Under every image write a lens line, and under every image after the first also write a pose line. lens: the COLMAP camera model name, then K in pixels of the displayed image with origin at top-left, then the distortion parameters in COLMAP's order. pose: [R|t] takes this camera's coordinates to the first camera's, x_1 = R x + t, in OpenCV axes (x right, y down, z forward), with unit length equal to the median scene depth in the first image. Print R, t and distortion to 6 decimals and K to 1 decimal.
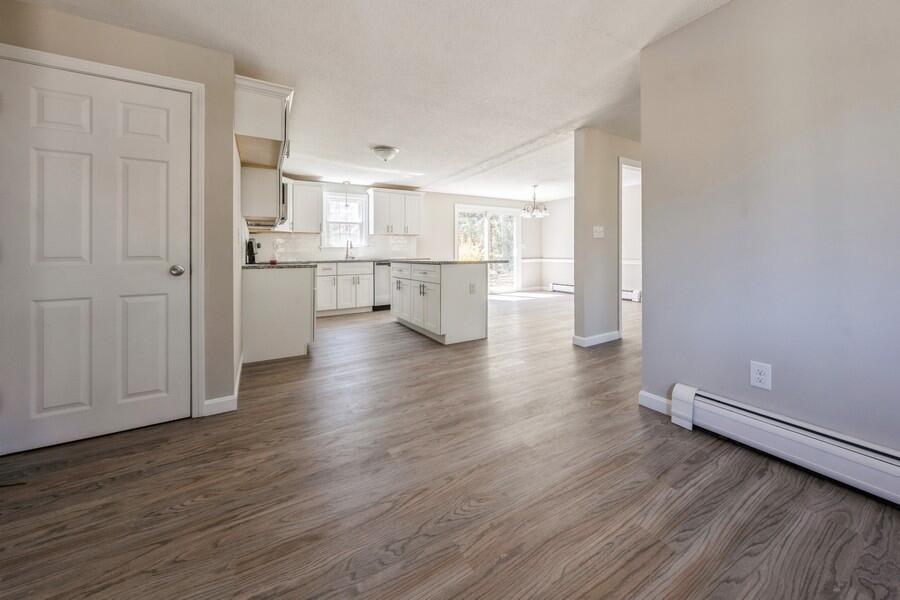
lens RADIAL K [[316.2, 0, 446.9], [0, 316.2, 297.8], [0, 0, 1]] dist [-0.012549, 0.000004]
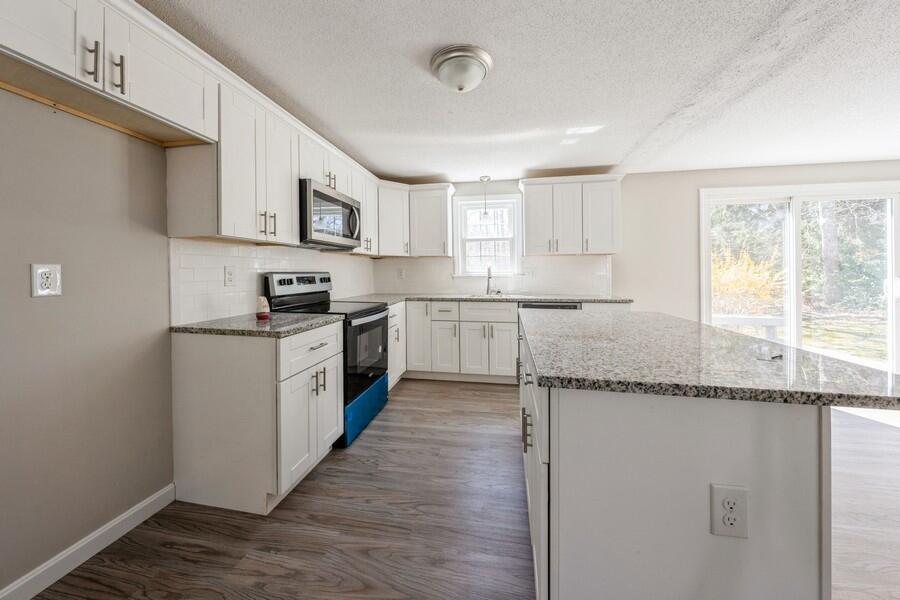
lens RADIAL K [[316.2, 0, 454.3], [0, 316.2, 269.4], [0, 0, 1]] dist [-0.012549, 0.000004]
pose [[0.773508, 0.003375, -0.633777, 0.044422], [-0.091828, 0.990031, -0.106801, -0.099274], [0.627098, 0.140810, 0.766107, 0.462078]]
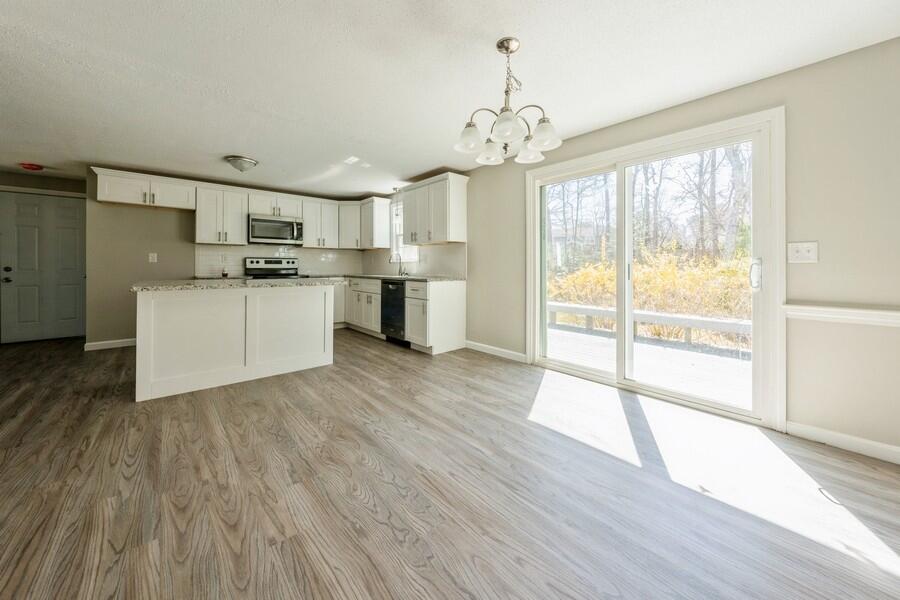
lens RADIAL K [[316.2, 0, 458.9], [0, 316.2, 265.5], [0, 0, 1]] dist [-0.012549, 0.000004]
pose [[0.232919, 0.008951, -0.972455, 0.542964], [-0.140939, 0.989711, -0.024648, -0.149999], [0.962229, 0.142798, 0.231784, 0.932334]]
